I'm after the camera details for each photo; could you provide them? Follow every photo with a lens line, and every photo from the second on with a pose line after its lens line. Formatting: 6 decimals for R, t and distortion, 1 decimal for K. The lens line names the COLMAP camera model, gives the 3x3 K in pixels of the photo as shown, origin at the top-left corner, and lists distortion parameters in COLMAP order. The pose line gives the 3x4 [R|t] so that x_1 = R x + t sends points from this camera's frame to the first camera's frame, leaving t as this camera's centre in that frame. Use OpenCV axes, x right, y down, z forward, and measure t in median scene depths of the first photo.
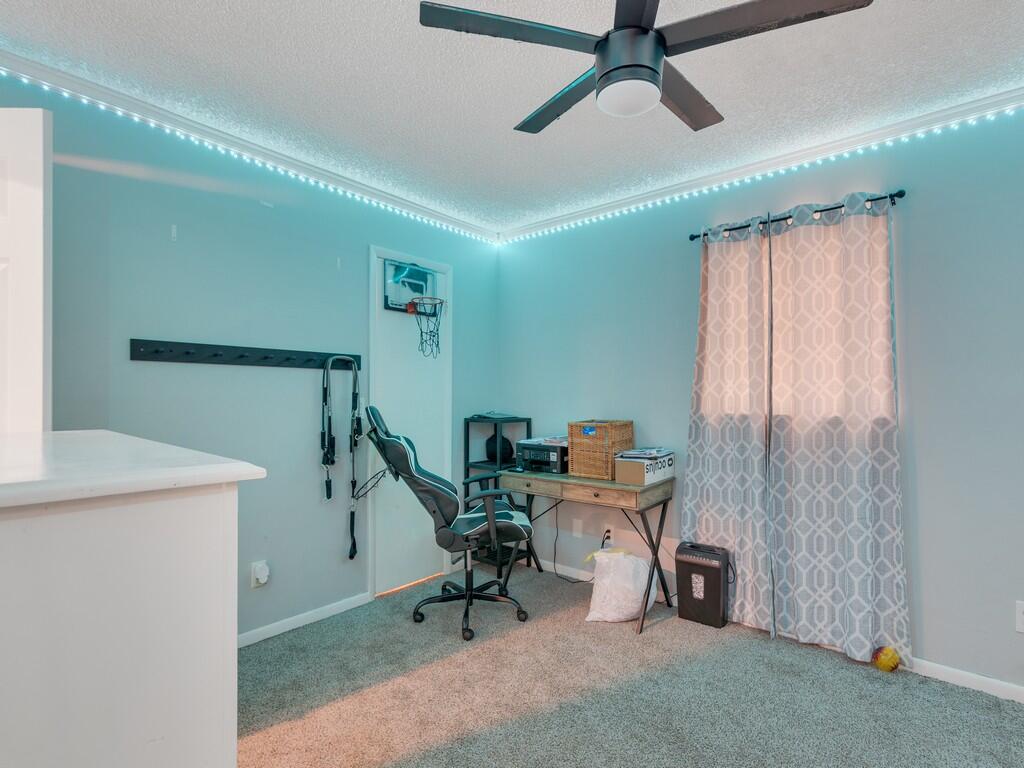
lens RADIAL K [[496.6, 0, 514.7], [0, 496.6, 394.4], [0, 0, 1]] dist [-0.000484, 0.000510]
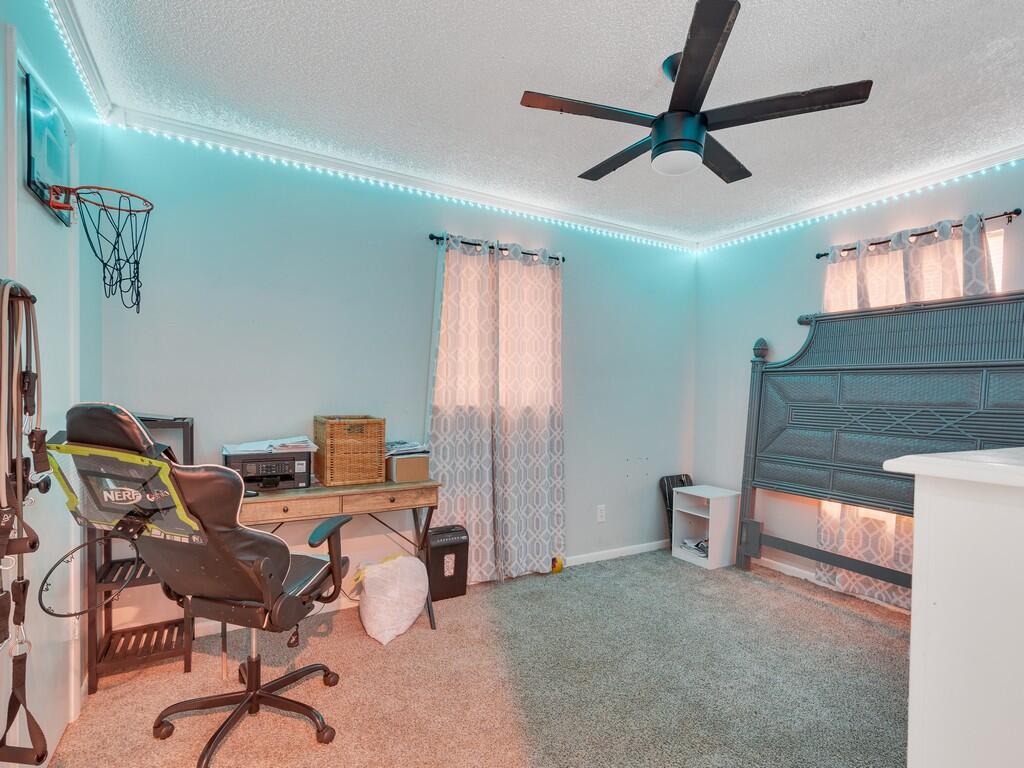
lens RADIAL K [[505.0, 0, 510.6], [0, 505.0, 399.6], [0, 0, 1]] dist [0.001351, 0.000199]
pose [[0.350335, -0.007870, 0.936591, -0.611826], [-0.019027, 0.999699, 0.015517, 0.005574], [-0.936431, -0.023256, 0.350080, 0.494221]]
